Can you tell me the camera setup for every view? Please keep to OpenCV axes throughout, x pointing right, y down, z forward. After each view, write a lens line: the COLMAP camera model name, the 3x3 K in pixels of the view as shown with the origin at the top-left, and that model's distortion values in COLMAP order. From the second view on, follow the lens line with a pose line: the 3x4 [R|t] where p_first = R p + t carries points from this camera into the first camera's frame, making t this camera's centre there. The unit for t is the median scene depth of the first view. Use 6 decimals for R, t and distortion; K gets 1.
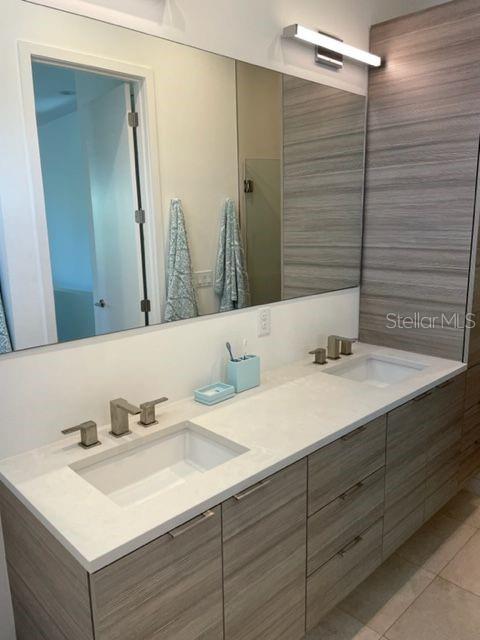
lens RADIAL K [[486.3, 0, 243.2], [0, 486.3, 325.6], [0, 0, 1]] dist [0.083436, -0.114806]
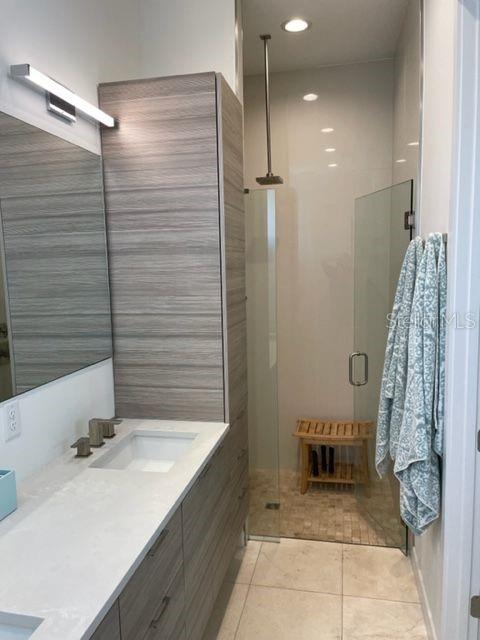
lens RADIAL K [[486.3, 0, 239.6], [0, 486.3, 324.0], [0, 0, 1]] dist [0.083436, -0.114806]
pose [[0.825372, -0.067700, 0.560516, -0.077293], [0.128278, 0.989307, -0.069402, -0.052431], [-0.549824, 0.129184, 0.825230, 0.130123]]
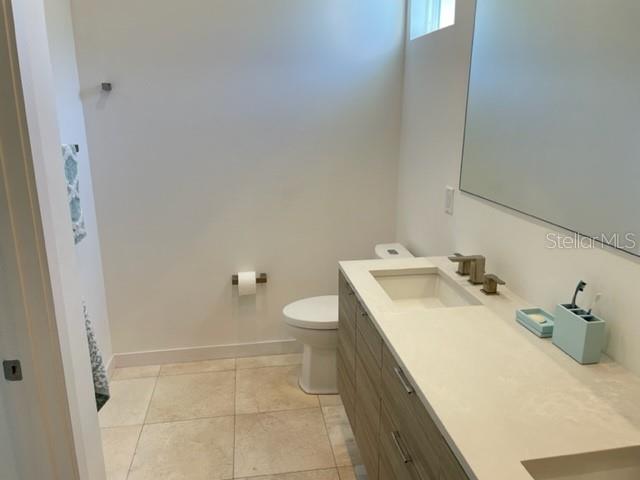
lens RADIAL K [[486.3, 0, 320.2], [0, 486.3, 239.1], [0, 0, 1]] dist [0.083436, -0.114806]
pose [[-0.567762, 0.233731, -0.789314, 0.625546], [-0.173317, 0.903411, 0.392187, -0.200441], [0.804741, 0.359470, -0.472413, 0.839633]]
